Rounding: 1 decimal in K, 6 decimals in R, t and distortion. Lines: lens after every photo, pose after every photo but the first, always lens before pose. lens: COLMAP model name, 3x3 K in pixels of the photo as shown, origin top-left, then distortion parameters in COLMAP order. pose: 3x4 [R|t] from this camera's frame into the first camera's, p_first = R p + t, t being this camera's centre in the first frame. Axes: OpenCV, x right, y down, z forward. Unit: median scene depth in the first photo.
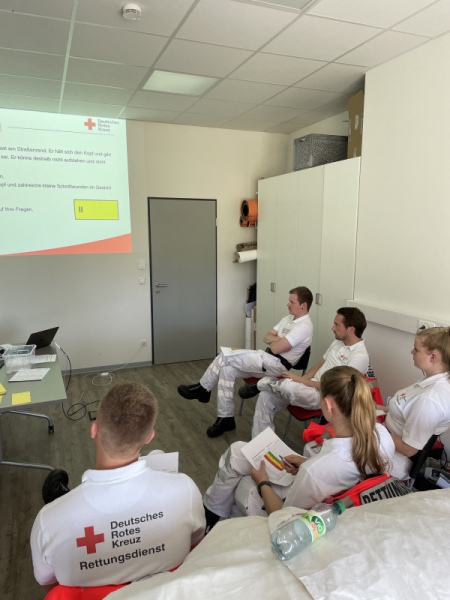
lens RADIAL K [[449.5, 0, 227.3], [0, 449.5, 303.6], [0, 0, 1]] dist [0.073845, -0.083925]
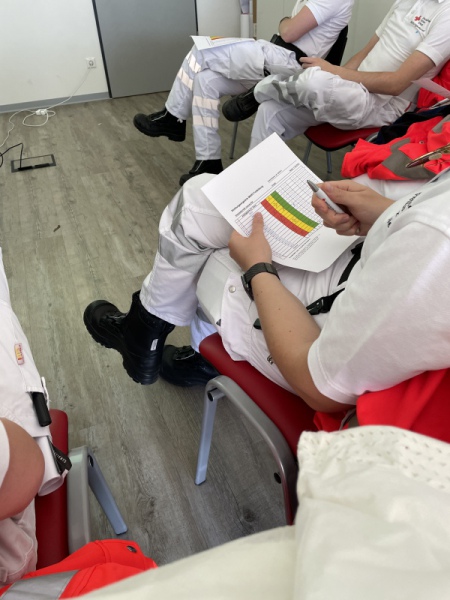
lens RADIAL K [[449.5, 0, 225.6], [0, 449.5, 298.0], [0, 0, 1]] dist [0.073845, -0.083925]
pose [[0.999220, -0.033235, -0.021331, 0.029483], [0.039377, 0.879675, 0.473942, 0.117398], [0.003013, -0.474412, 0.880298, 0.324488]]
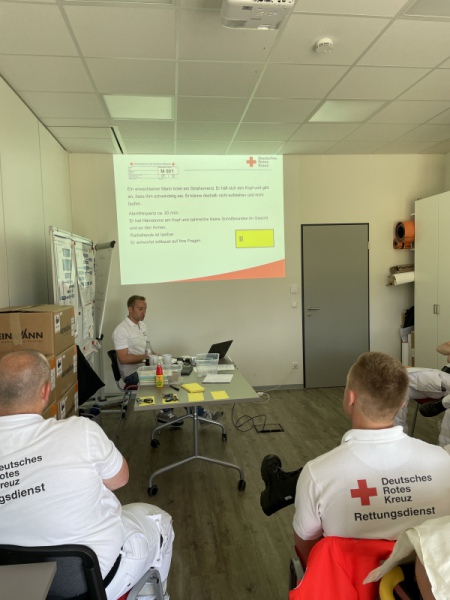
lens RADIAL K [[449.5, 0, 225.2], [0, 449.5, 302.3], [0, 0, 1]] dist [0.073845, -0.083925]
pose [[0.965755, -0.010385, -0.259248, -0.106609], [-0.013517, 0.995828, -0.090247, 0.056379], [0.259104, 0.090660, 0.961585, -0.047814]]
